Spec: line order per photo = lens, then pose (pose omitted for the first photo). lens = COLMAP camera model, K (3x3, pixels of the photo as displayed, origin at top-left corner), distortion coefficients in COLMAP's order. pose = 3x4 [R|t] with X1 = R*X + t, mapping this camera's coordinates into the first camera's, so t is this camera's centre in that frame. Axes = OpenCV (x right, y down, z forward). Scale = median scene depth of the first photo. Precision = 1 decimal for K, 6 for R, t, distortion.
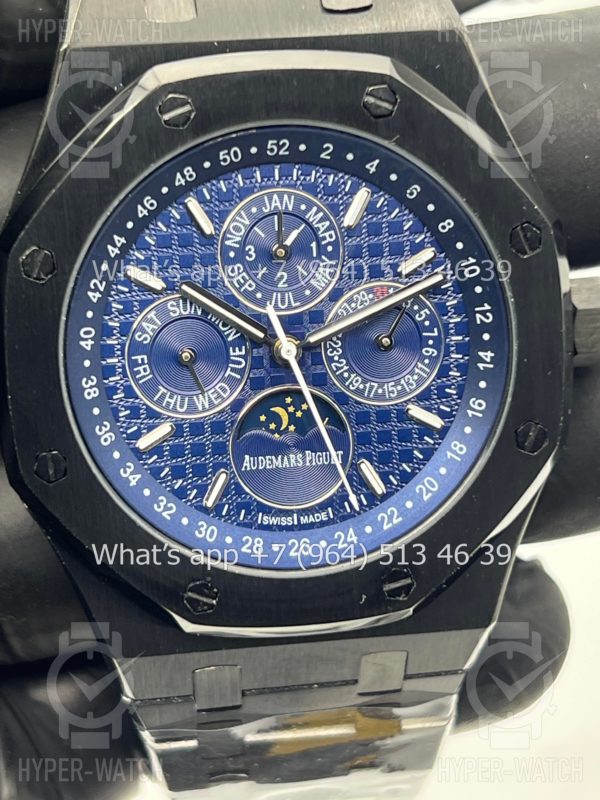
lens RADIAL K [[1919.4, 0, 292.9], [0, 1919.4, 397.8], [0, 0, 1]] dist [0.180840, 0.000000]
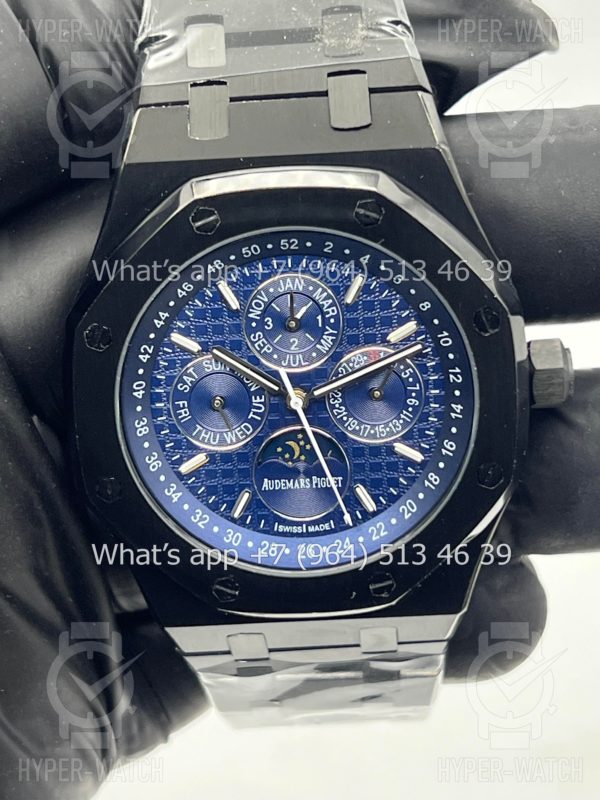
lens RADIAL K [[1919.4, 0, 288.2], [0, 1919.4, 392.8], [0, 0, 1]] dist [0.180840, 0.000000]
pose [[0.991027, 0.033716, -0.129343, 0.154068], [-0.015143, 0.989754, 0.141976, -0.208265], [0.132804, -0.138743, 0.981383, -0.237235]]
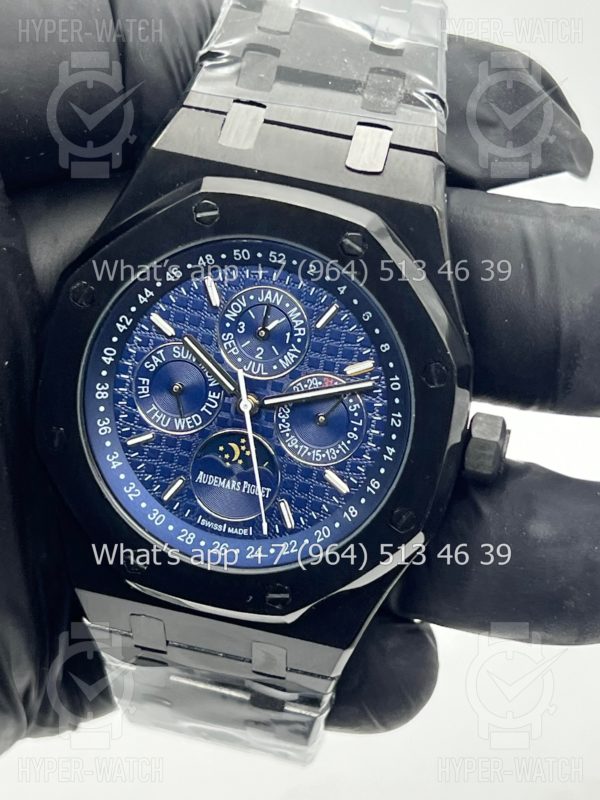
lens RADIAL K [[1919.4, 0, 311.4], [0, 1919.4, 455.1], [0, 0, 1]] dist [0.180840, 0.000000]
pose [[0.936775, 0.281665, -0.207646, 0.326646], [-0.276971, 0.959472, 0.051965, -0.072887], [0.213868, 0.008833, 0.976823, -0.300141]]
